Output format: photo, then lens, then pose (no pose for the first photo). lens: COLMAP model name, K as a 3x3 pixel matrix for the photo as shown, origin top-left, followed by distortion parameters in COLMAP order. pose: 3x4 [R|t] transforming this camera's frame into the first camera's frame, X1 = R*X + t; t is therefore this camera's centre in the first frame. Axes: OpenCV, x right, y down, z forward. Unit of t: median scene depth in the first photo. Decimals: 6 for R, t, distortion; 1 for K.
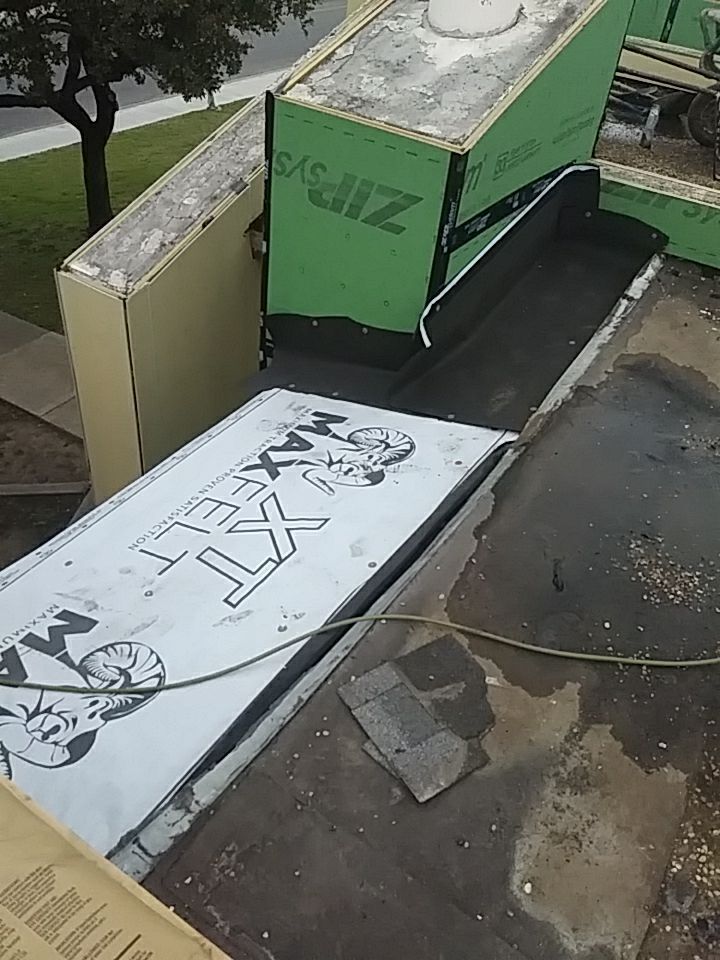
lens RADIAL K [[778.5, 0, 360.0], [0, 778.5, 480.0], [0, 0, 1]] dist [0.000222, -0.000299]
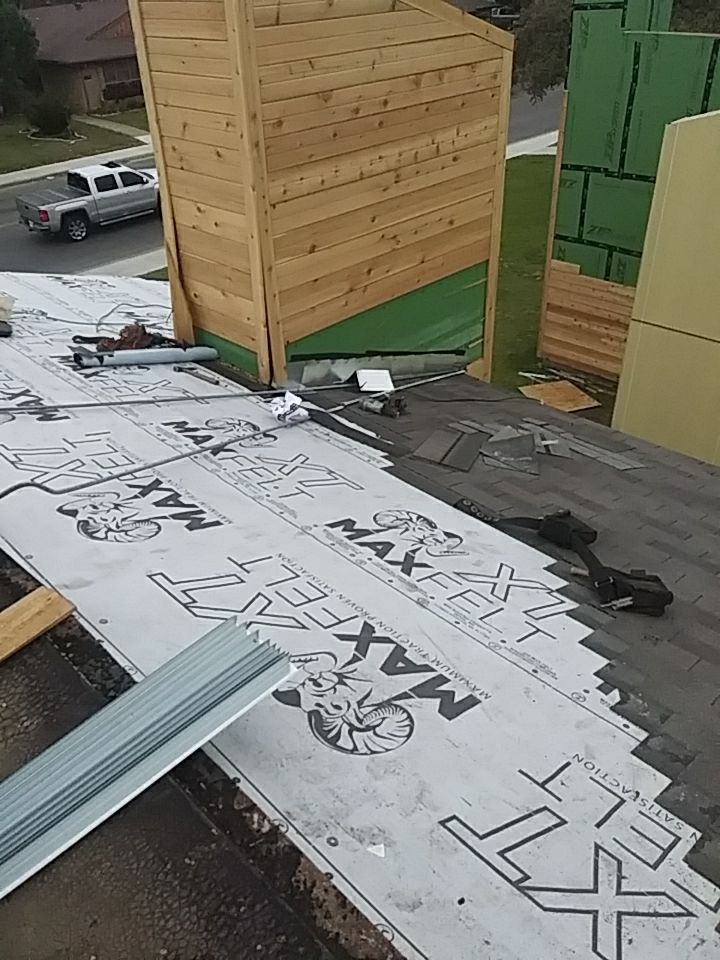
lens RADIAL K [[778.5, 0, 360.0], [0, 778.5, 480.0], [0, 0, 1]] dist [0.000222, -0.000299]
pose [[-0.210834, 0.442195, -0.871787, 0.442641], [-0.639172, 0.612406, 0.465208, -0.415703], [0.739600, 0.655304, 0.153522, 0.581842]]
